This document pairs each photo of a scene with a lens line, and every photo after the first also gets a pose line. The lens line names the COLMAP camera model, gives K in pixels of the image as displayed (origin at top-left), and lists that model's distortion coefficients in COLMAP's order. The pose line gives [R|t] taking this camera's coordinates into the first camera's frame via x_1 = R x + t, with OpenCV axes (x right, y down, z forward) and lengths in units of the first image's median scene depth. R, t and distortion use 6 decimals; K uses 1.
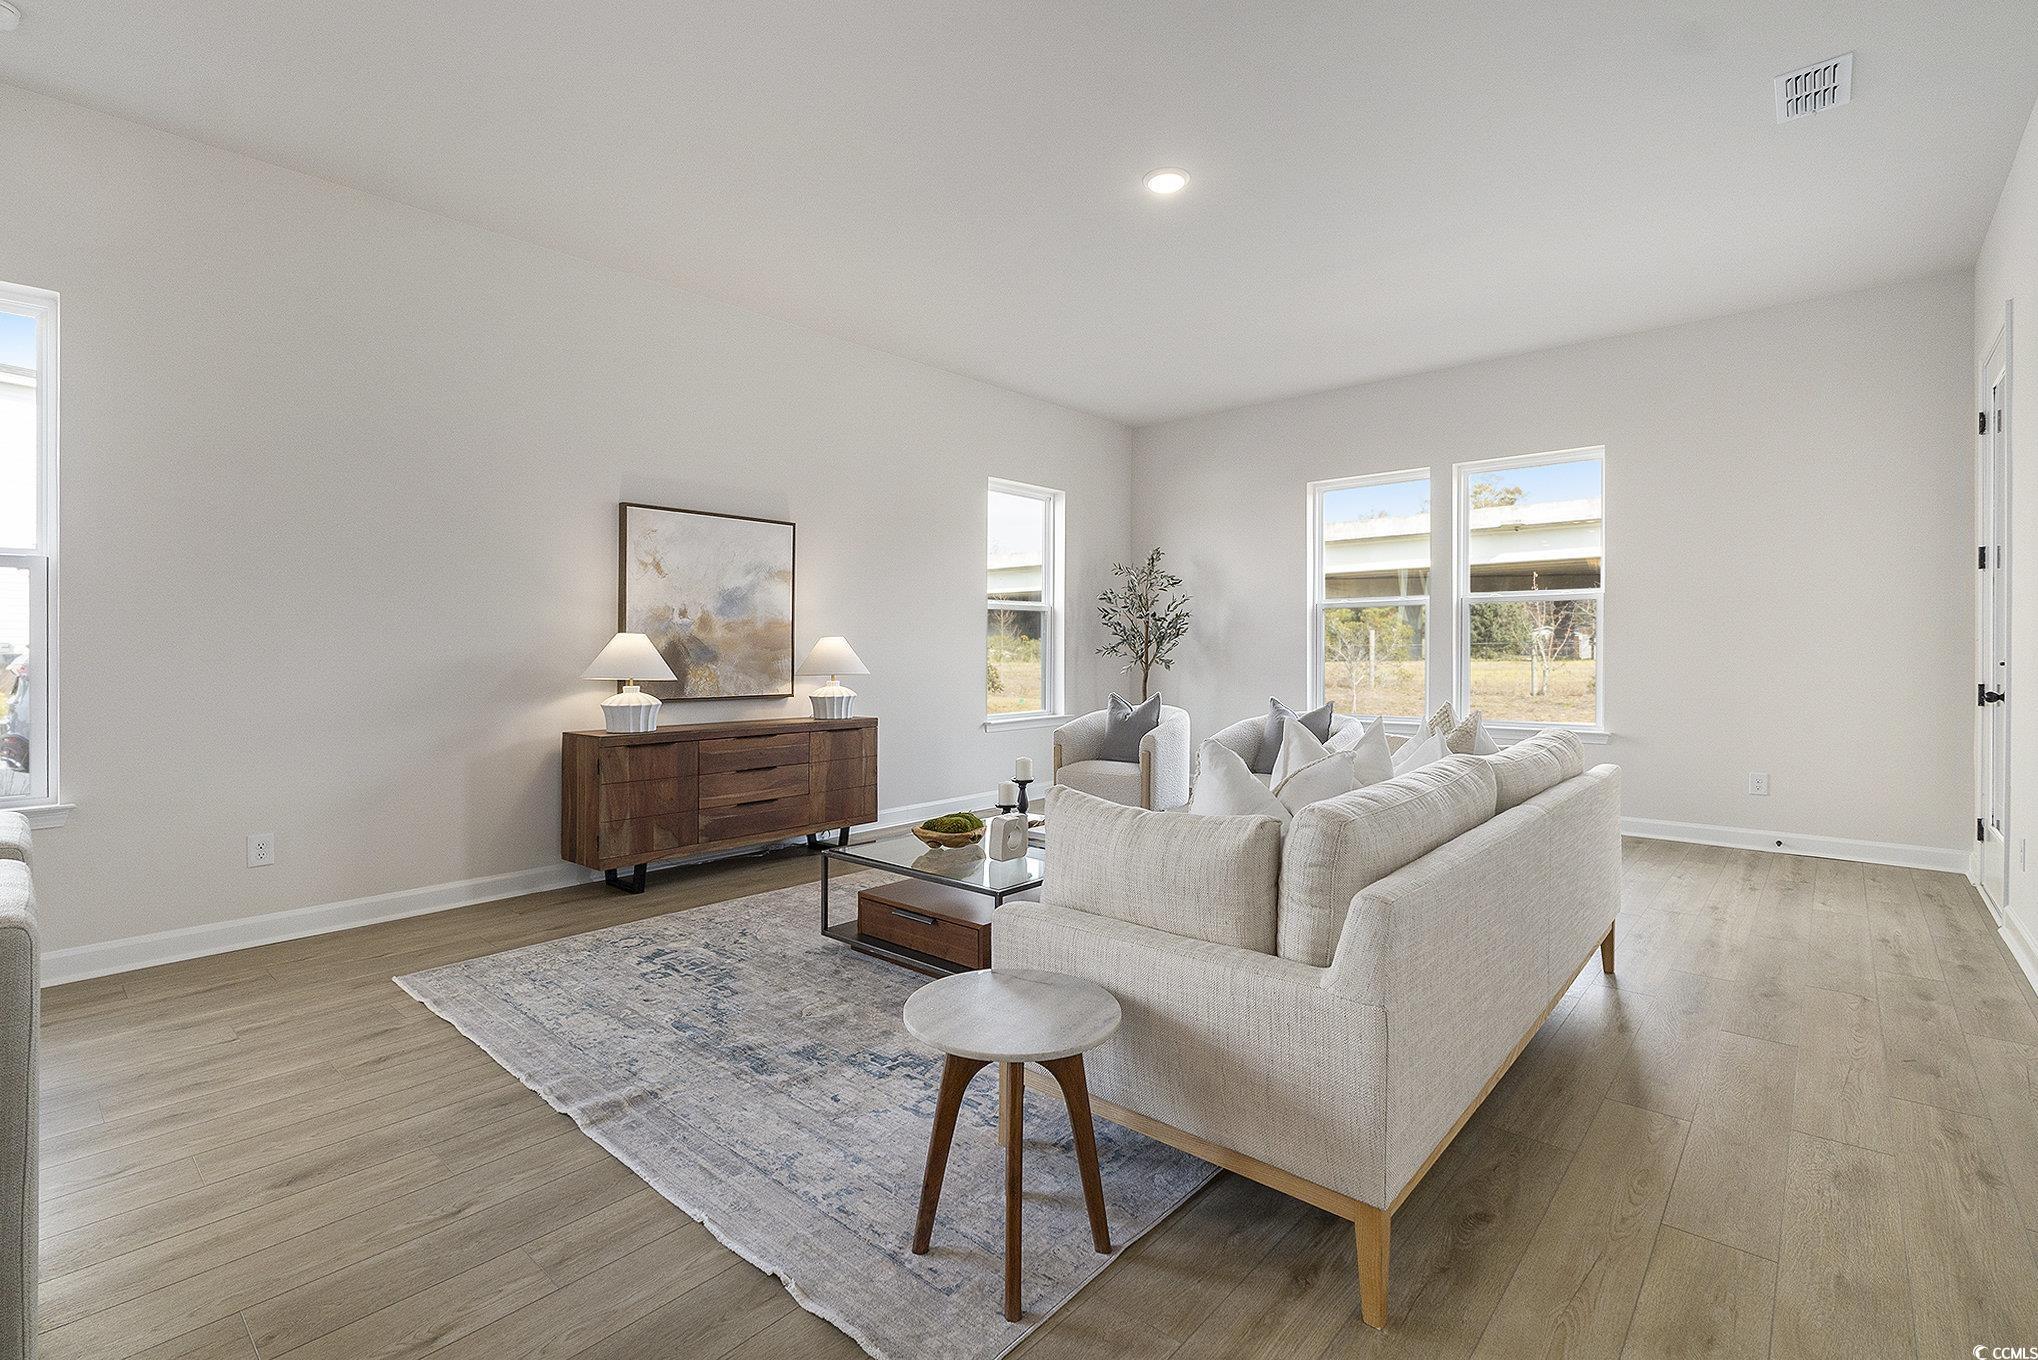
lens RADIAL K [[919.4, 0, 1016.8], [0, 919.4, 651.3], [0, 0, 1]] dist [0.000910, 0.000392]
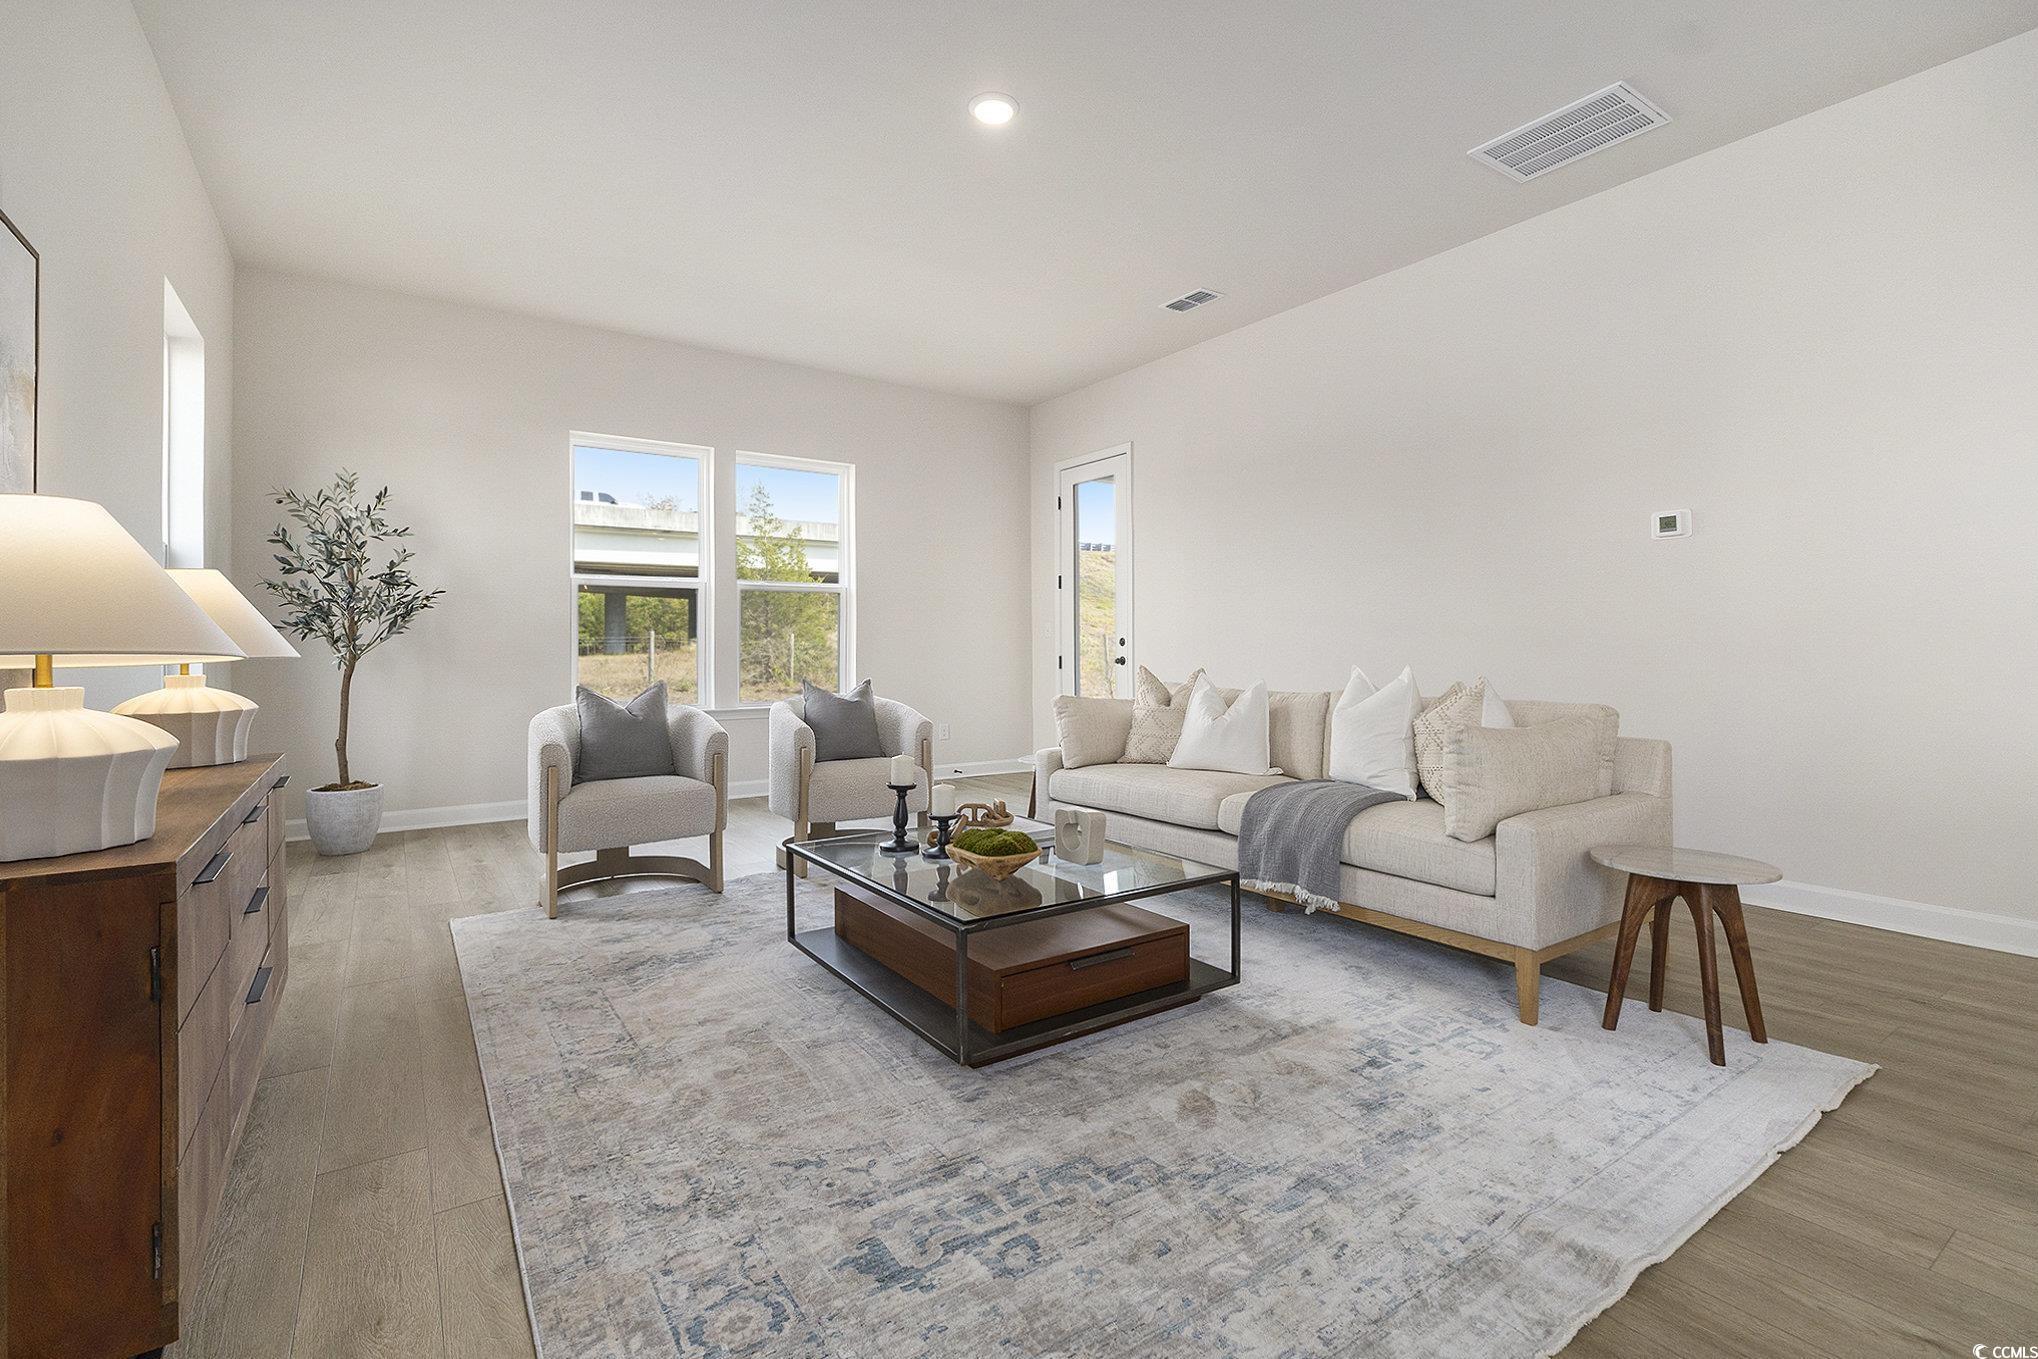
lens RADIAL K [[919.4, 0, 1016.8], [0, 919.4, 650.8], [0, 0, 1]] dist [0.000910, 0.000392]
pose [[0.243396, -0.003705, 0.969920, -0.758467], [0.000293, 0.999993, 0.003746, 0.026335], [-0.969927, -0.000628, 0.243395, 0.773050]]
